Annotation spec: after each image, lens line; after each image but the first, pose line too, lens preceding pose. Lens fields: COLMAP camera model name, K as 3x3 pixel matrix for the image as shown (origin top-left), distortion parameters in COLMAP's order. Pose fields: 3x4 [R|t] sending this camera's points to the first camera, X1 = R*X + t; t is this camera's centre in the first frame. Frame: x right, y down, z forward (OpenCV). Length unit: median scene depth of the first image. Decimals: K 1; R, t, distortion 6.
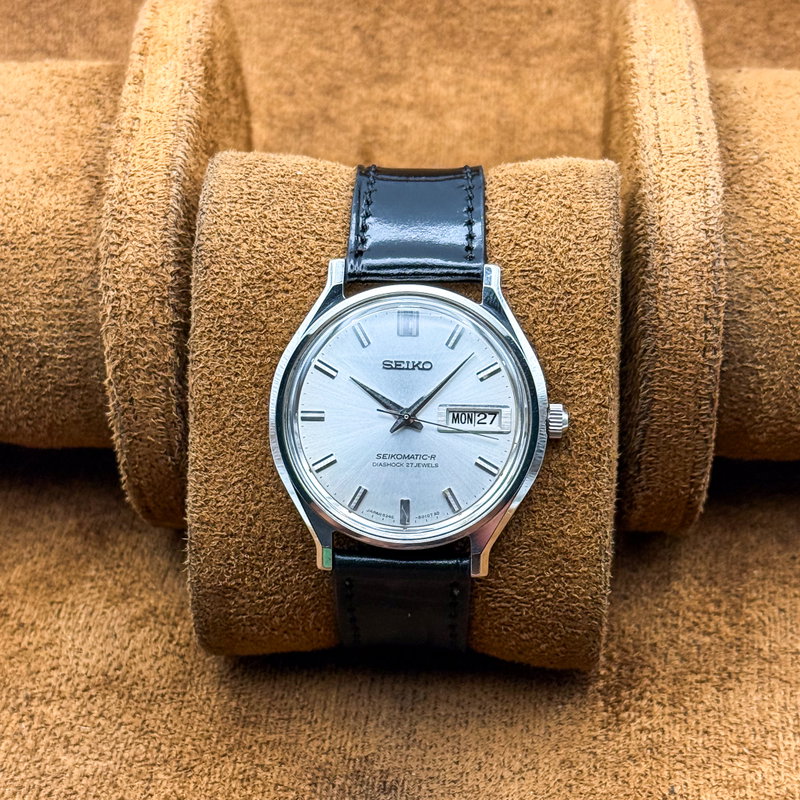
lens RADIAL K [[2099.3, 0, 400.0], [0, 2099.3, 400.0], [0, 0, 1]] dist [0.289850, -0.654210]
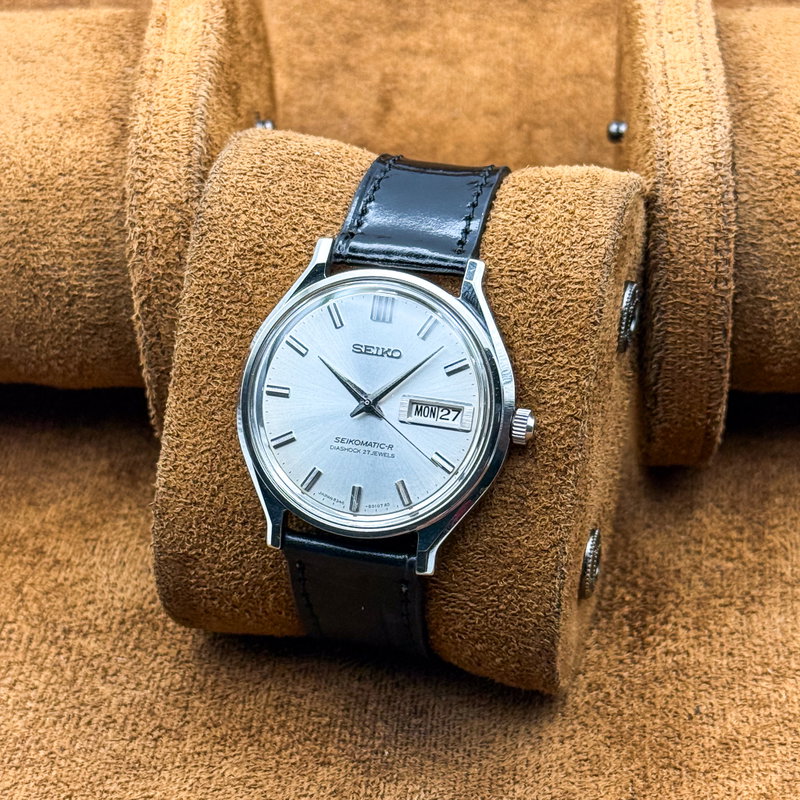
lens RADIAL K [[2099.3, 0, 400.0], [0, 2099.3, 400.0], [0, 0, 1]] dist [0.289850, -0.654210]
pose [[0.978176, 0.117570, -0.171318, 0.181120], [-0.123223, 0.992119, -0.022708, 0.026444], [0.167298, 0.043323, 0.984954, 0.033062]]
